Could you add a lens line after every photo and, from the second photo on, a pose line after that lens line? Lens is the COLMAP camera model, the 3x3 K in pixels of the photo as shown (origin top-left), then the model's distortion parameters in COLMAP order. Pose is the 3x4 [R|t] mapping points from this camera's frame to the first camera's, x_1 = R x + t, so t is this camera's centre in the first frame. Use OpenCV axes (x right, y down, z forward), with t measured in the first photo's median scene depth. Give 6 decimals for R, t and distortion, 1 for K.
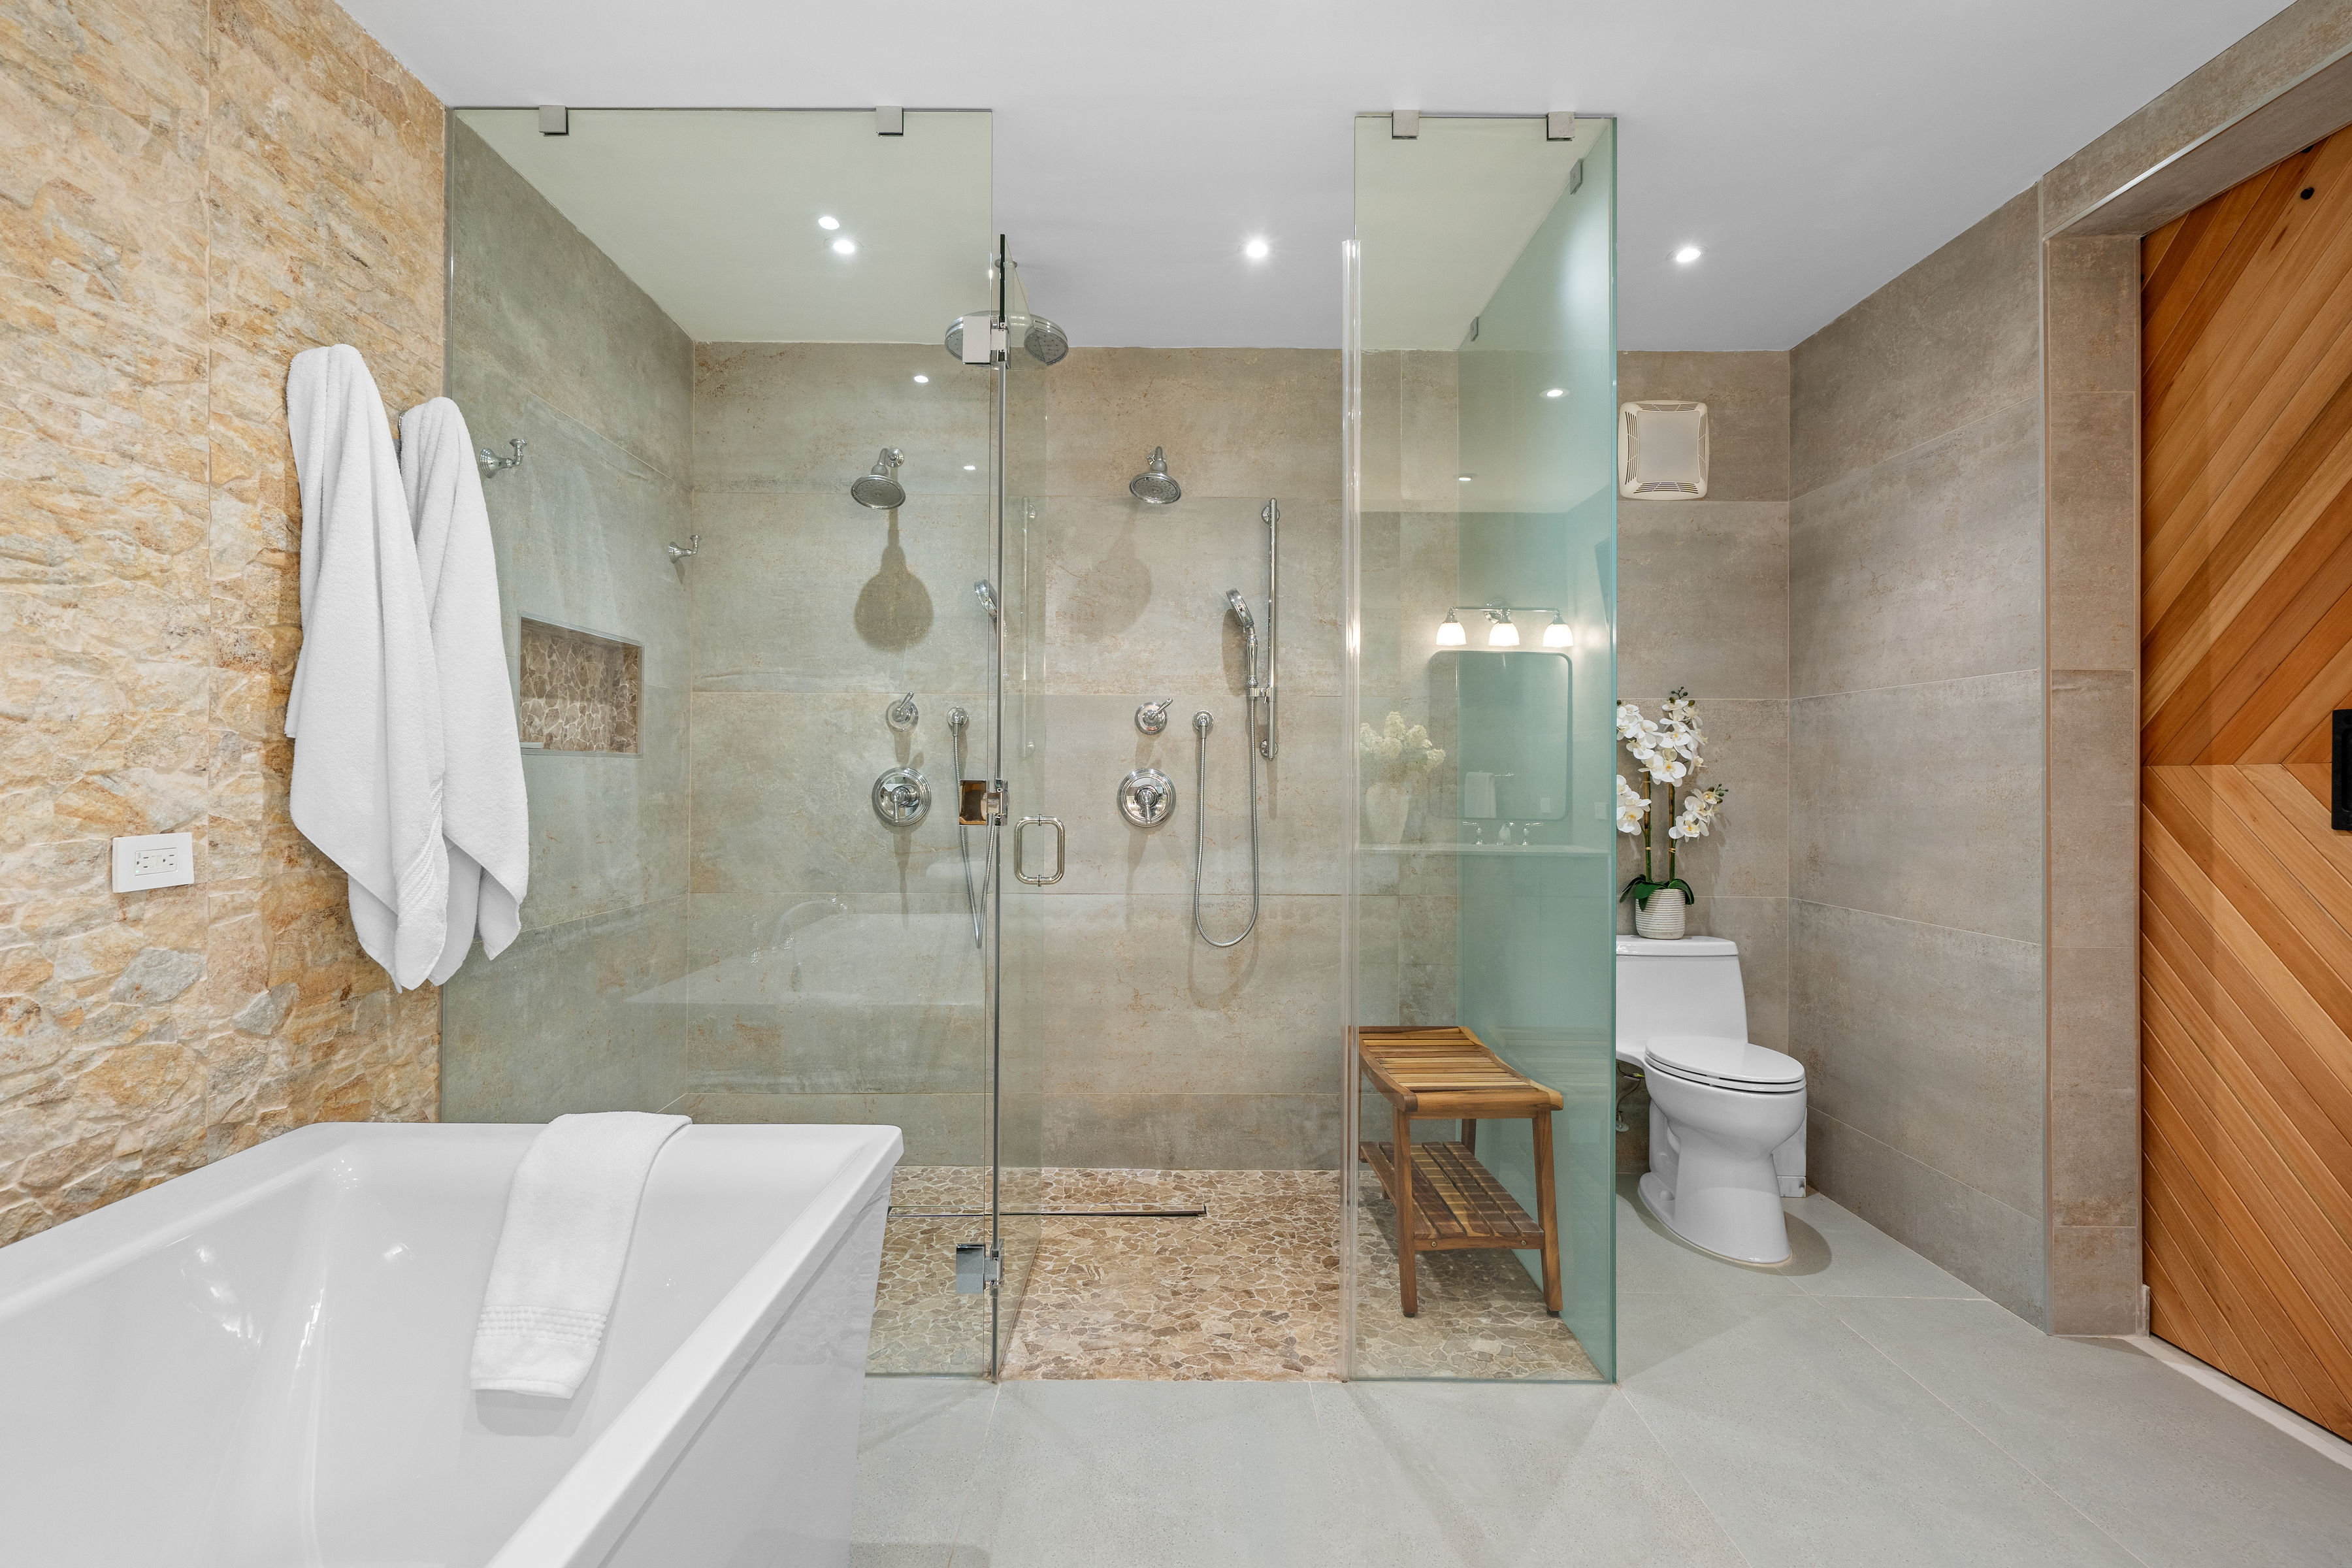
lens RADIAL K [[1129.7, 0, 1169.5], [0, 1129.7, 770.2], [0, 0, 1]] dist [-0.000823, 0.000597]
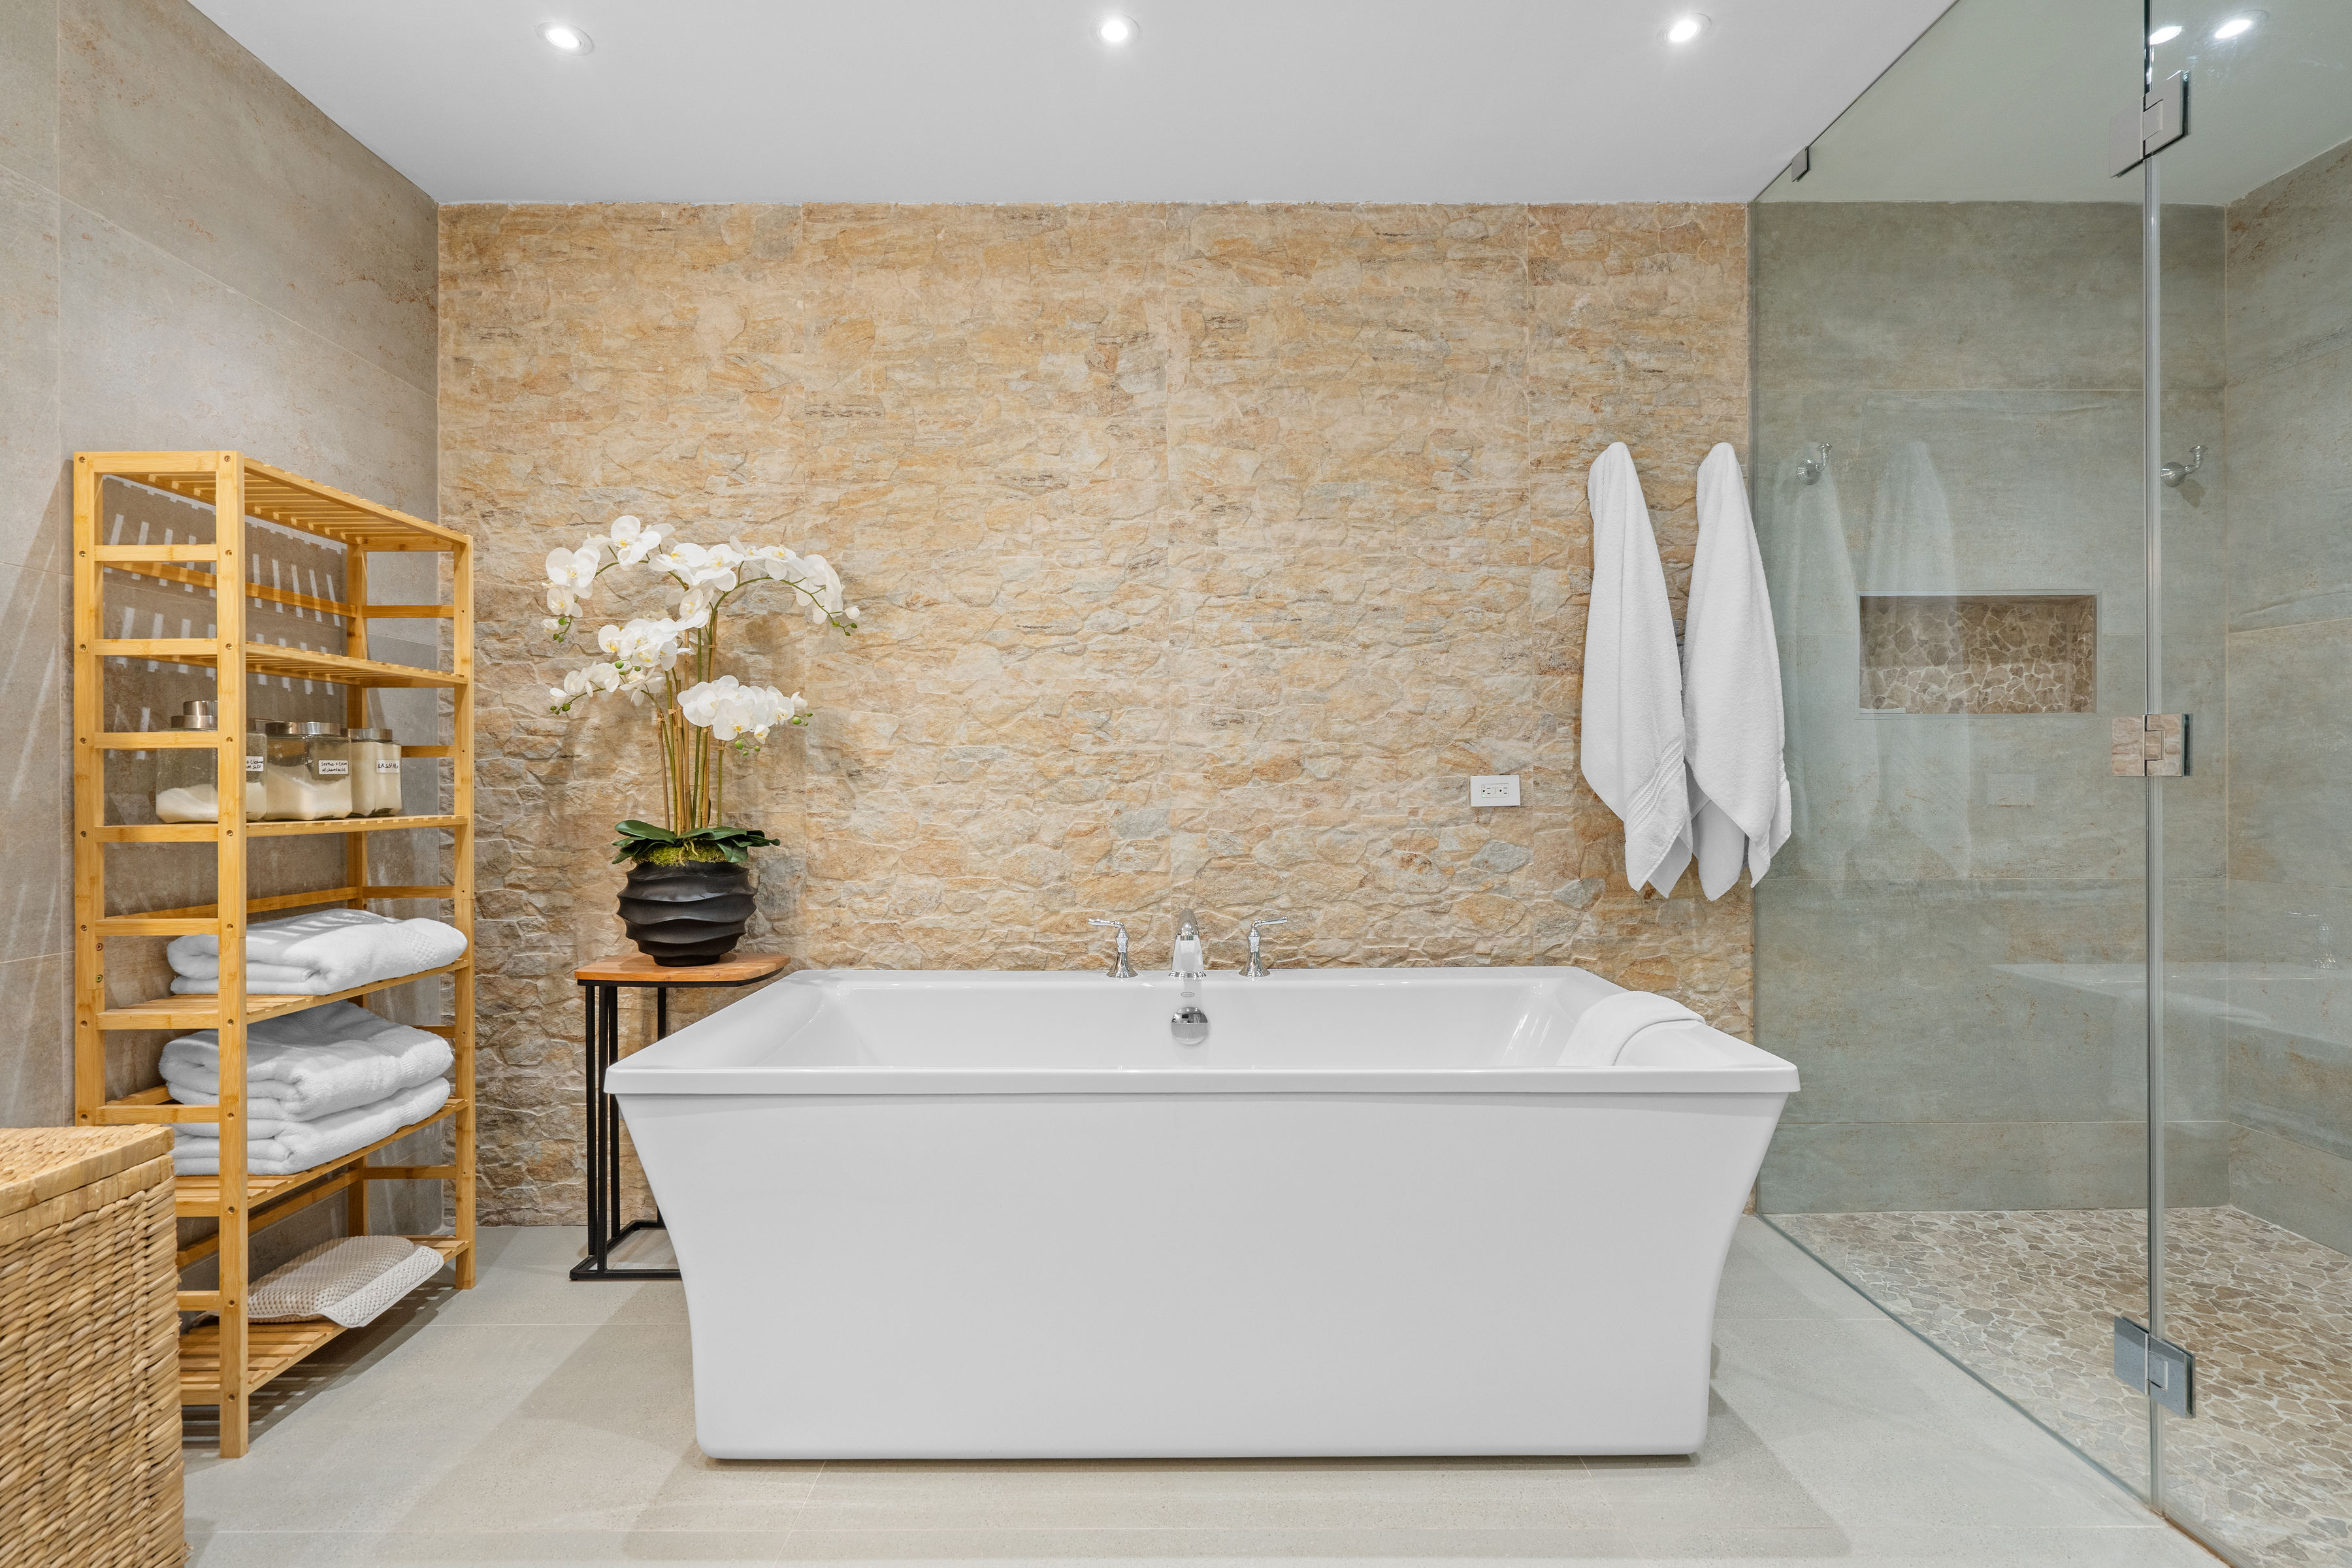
lens RADIAL K [[1075.5, 0, 1164.7], [0, 1075.5, 779.6], [0, 0, 1]] dist [-0.002989, 0.001995]
pose [[0.009038, -0.009039, -0.999918, 0.707397], [0.013929, 0.999863, -0.008912, 0.066467], [0.999862, -0.013847, 0.009162, 0.444565]]
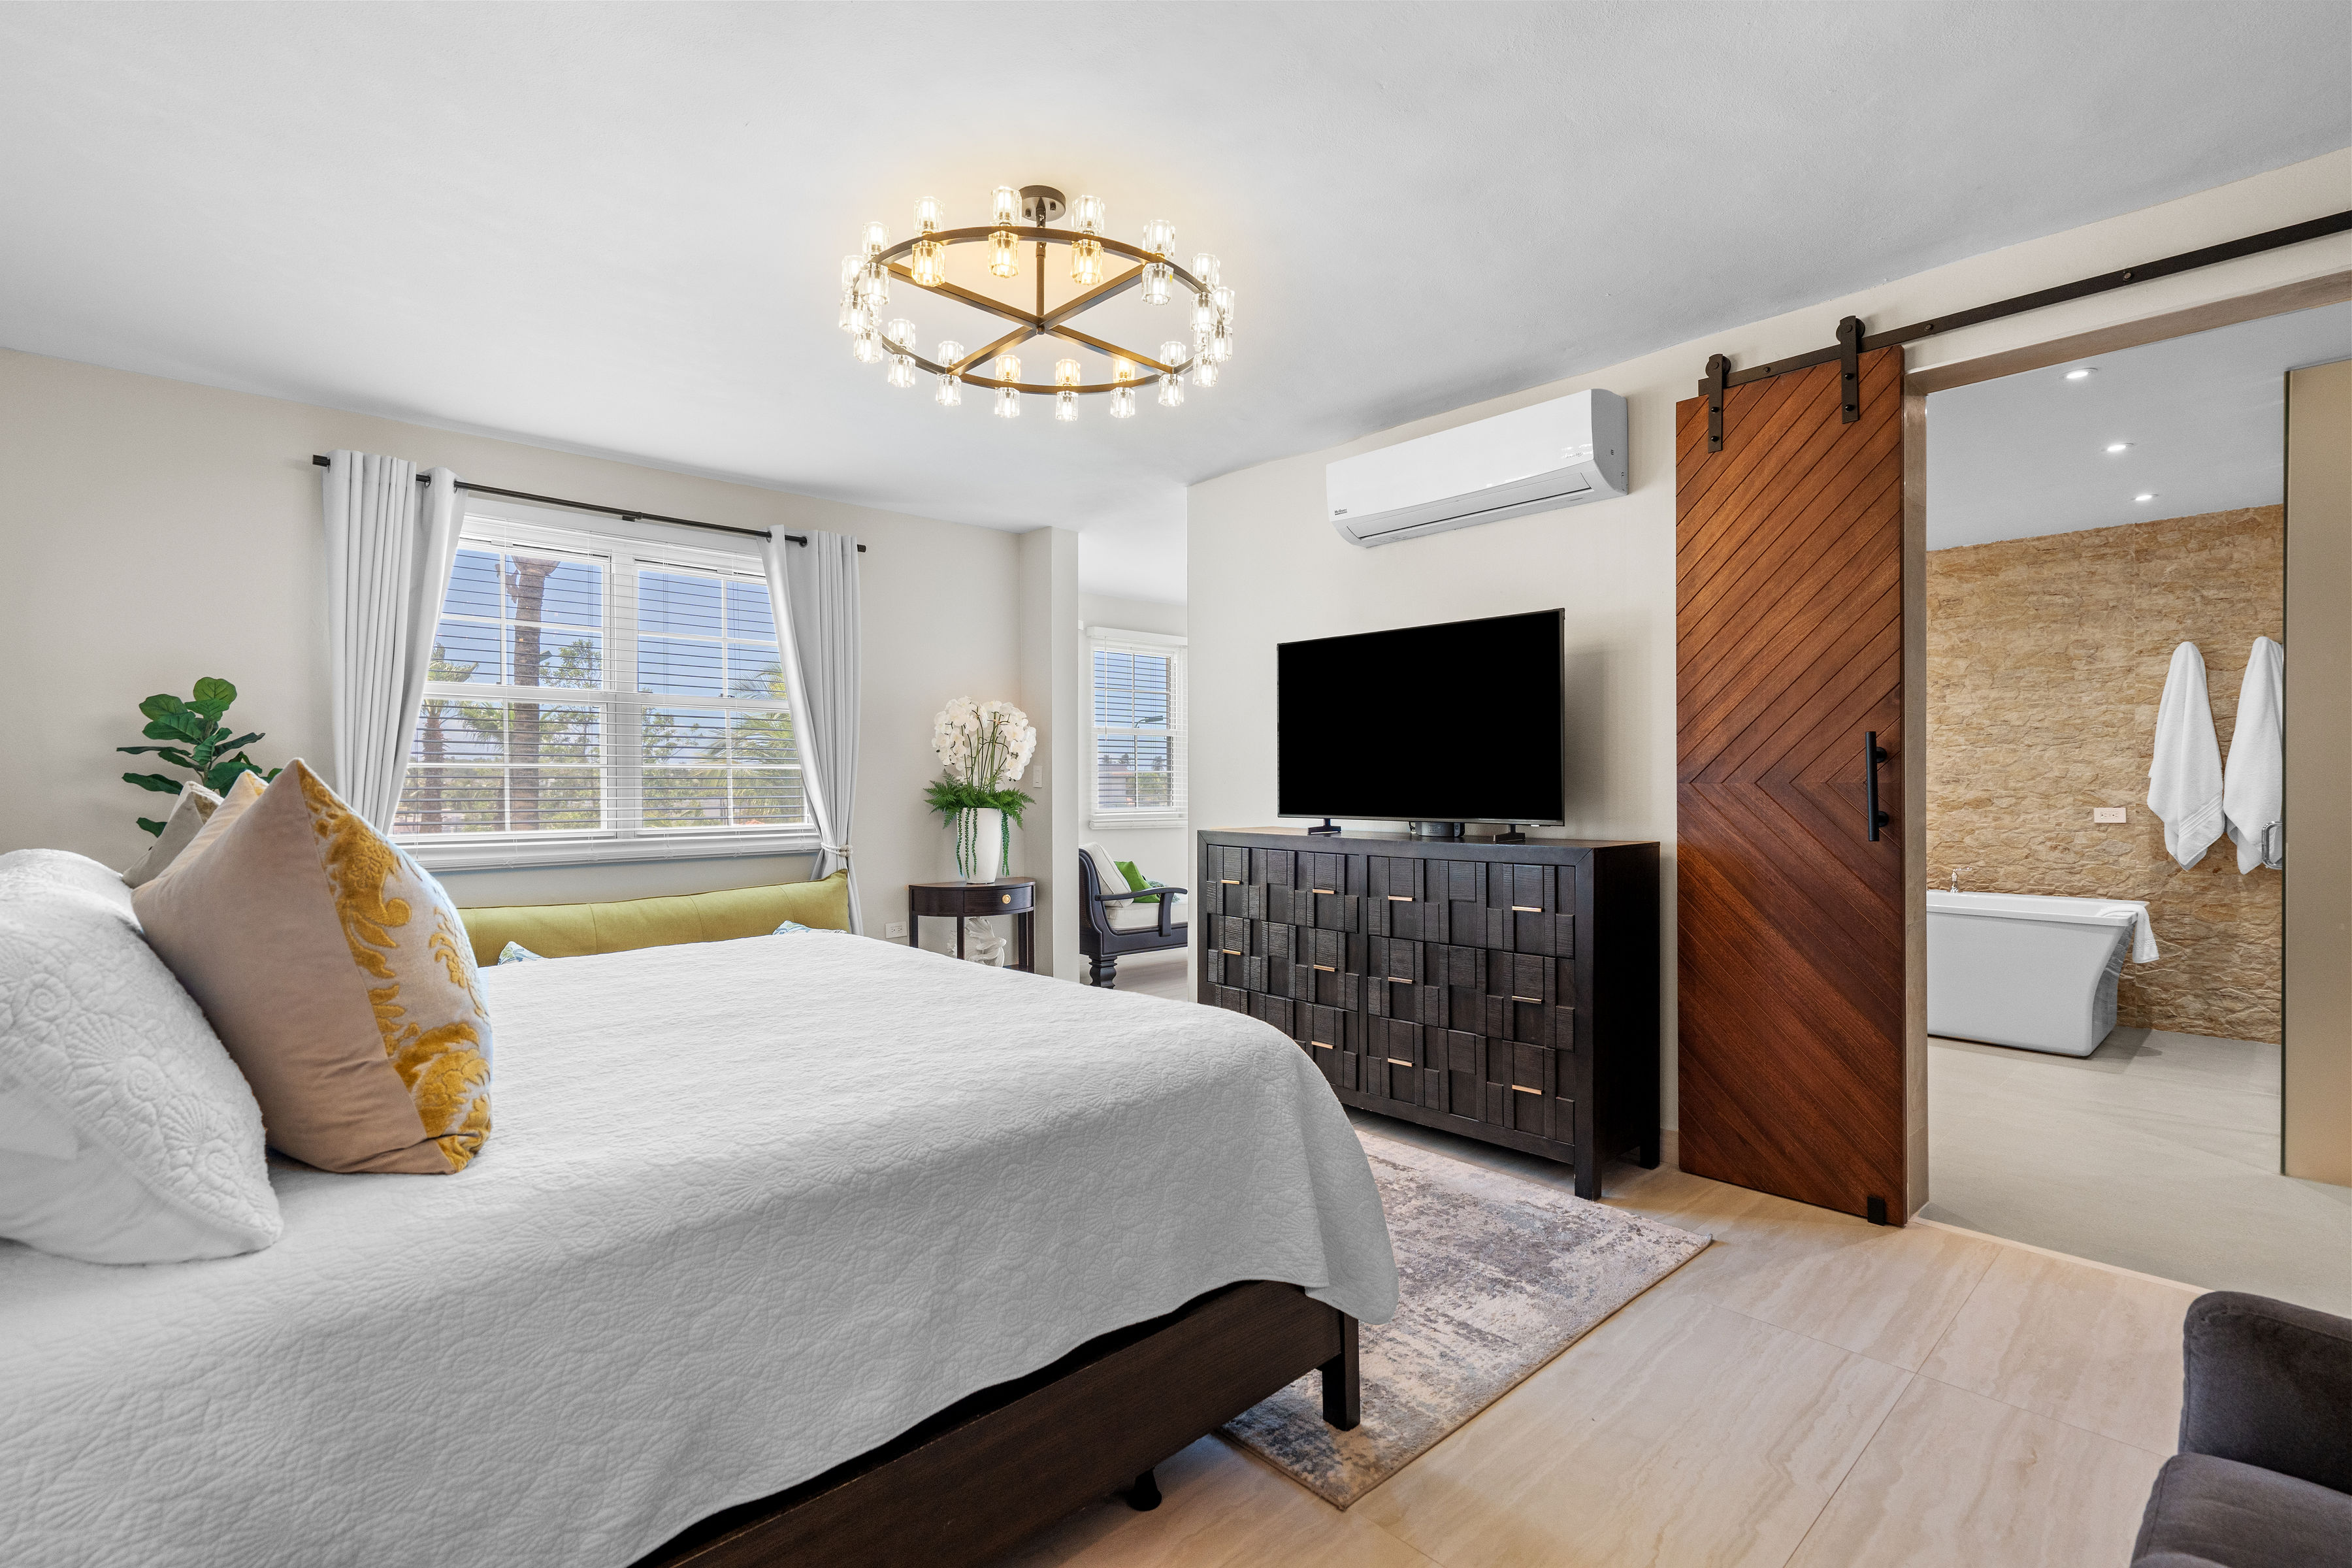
lens RADIAL K [[1075.5, 0, 1168.1], [0, 1075.5, 776.4], [0, 0, 1]] dist [-0.002989, 0.001995]
pose [[-0.727530, -0.018980, -0.685813, 3.356752], [-0.003604, 0.999709, -0.023844, 0.046619], [0.686066, -0.014875, -0.727387, 1.336206]]
